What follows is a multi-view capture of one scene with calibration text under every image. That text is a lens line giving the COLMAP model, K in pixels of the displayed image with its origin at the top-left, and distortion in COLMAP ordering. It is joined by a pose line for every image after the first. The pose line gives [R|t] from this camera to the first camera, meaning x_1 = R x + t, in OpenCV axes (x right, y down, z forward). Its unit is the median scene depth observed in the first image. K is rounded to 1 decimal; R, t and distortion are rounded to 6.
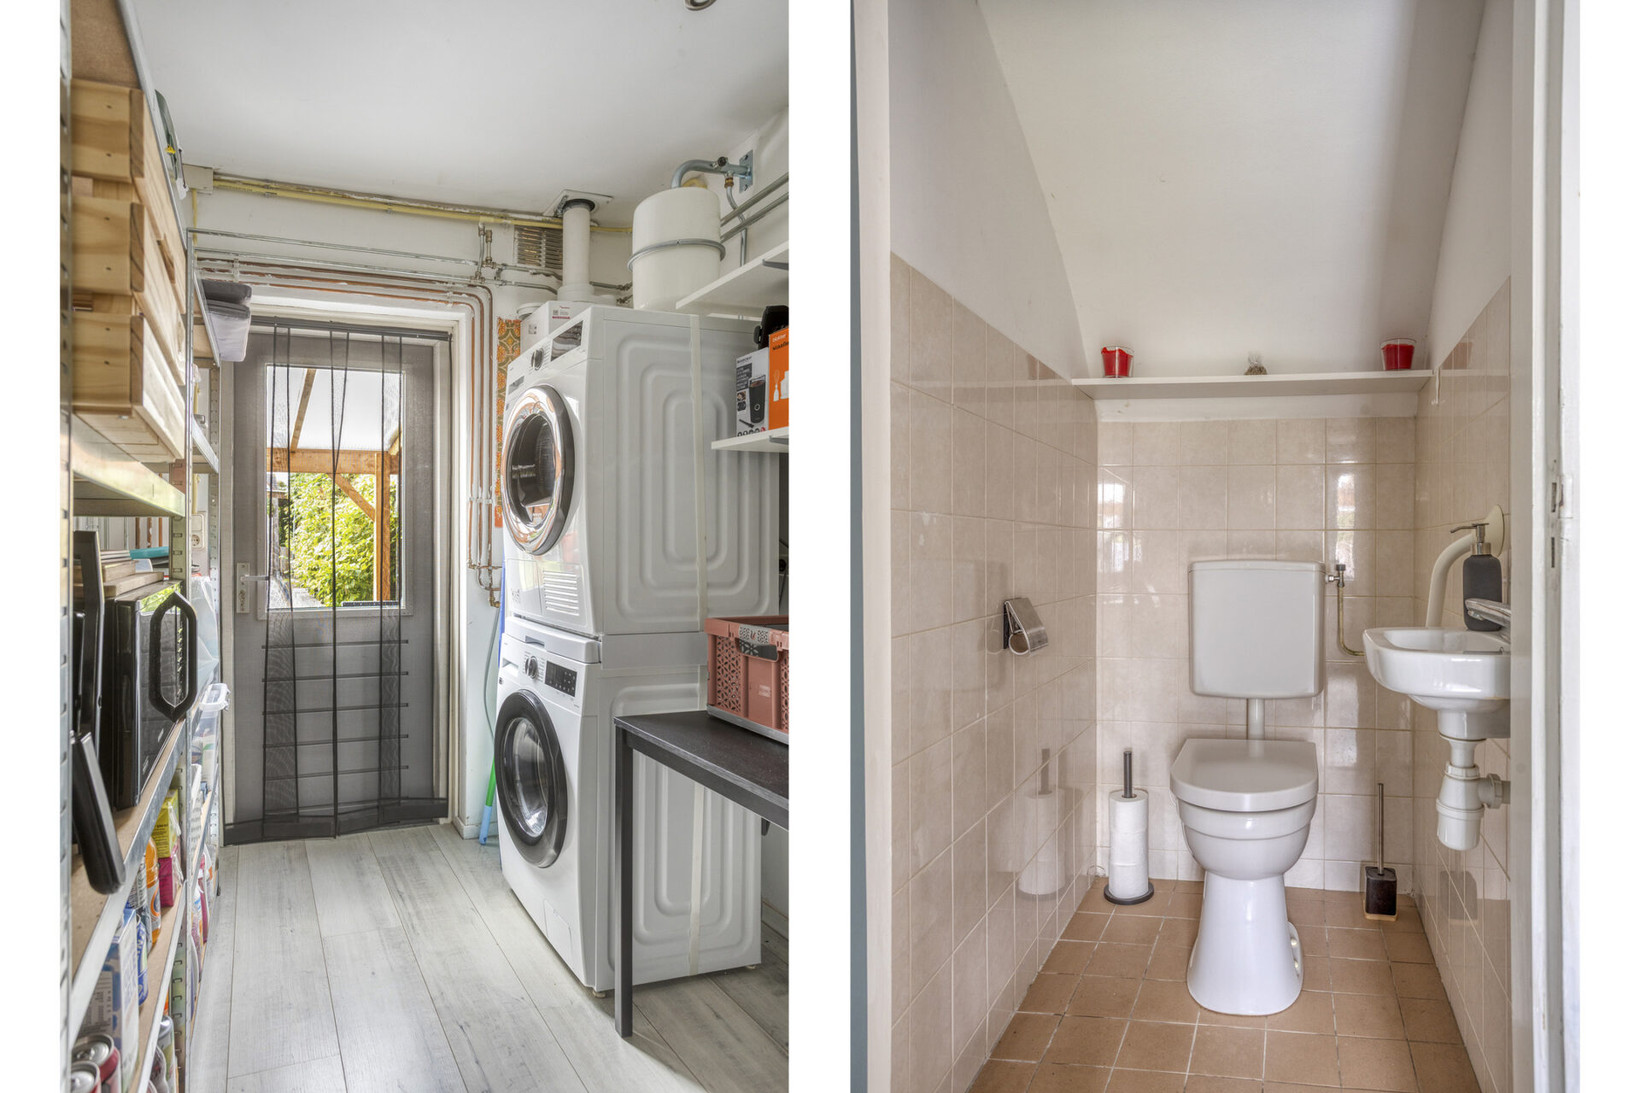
lens RADIAL K [[1011.0, 0, 819.9], [0, 1011.0, 545.8], [0, 0, 1]] dist [-0.023615, 0.001439]
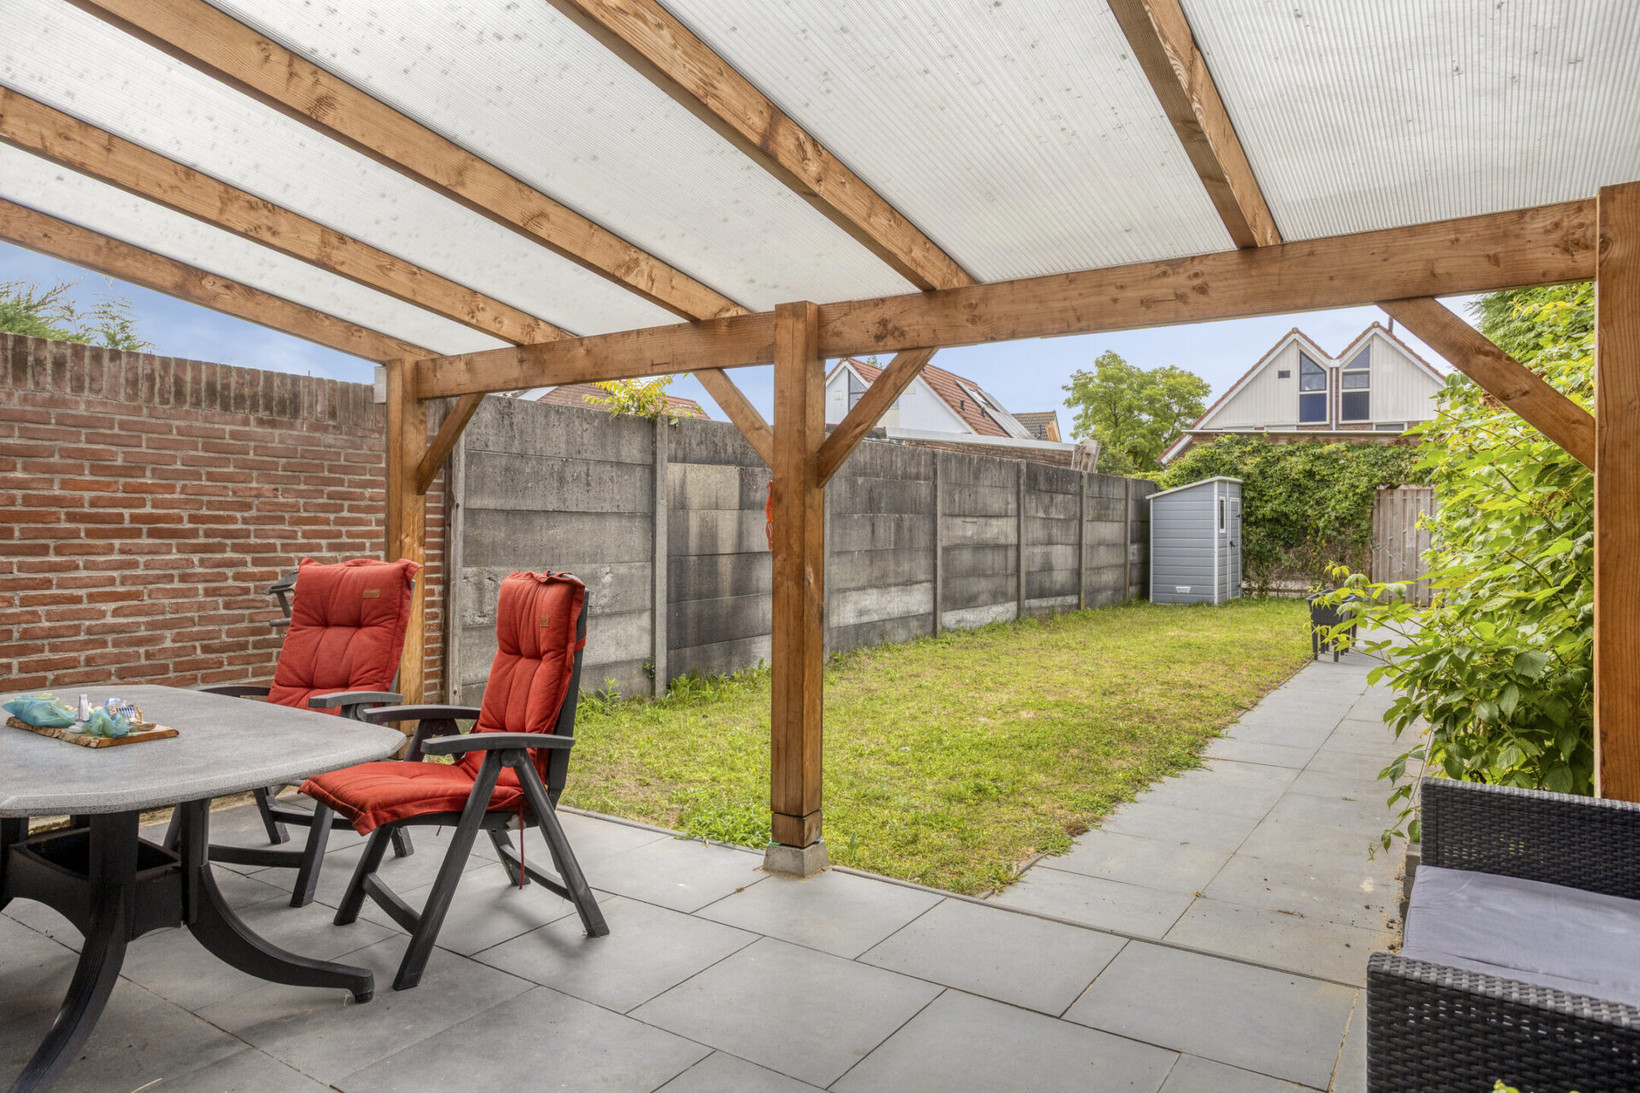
lens RADIAL K [[1031.9, 0, 818.6], [0, 1031.9, 541.6], [0, 0, 1]] dist [0.000788, 0.000296]
pose [[0.473687, -0.002995, -0.880688, -0.308406], [0.005309, 0.999986, -0.000546, -0.007829], [0.880678, -0.004417, 0.473696, 0.709920]]
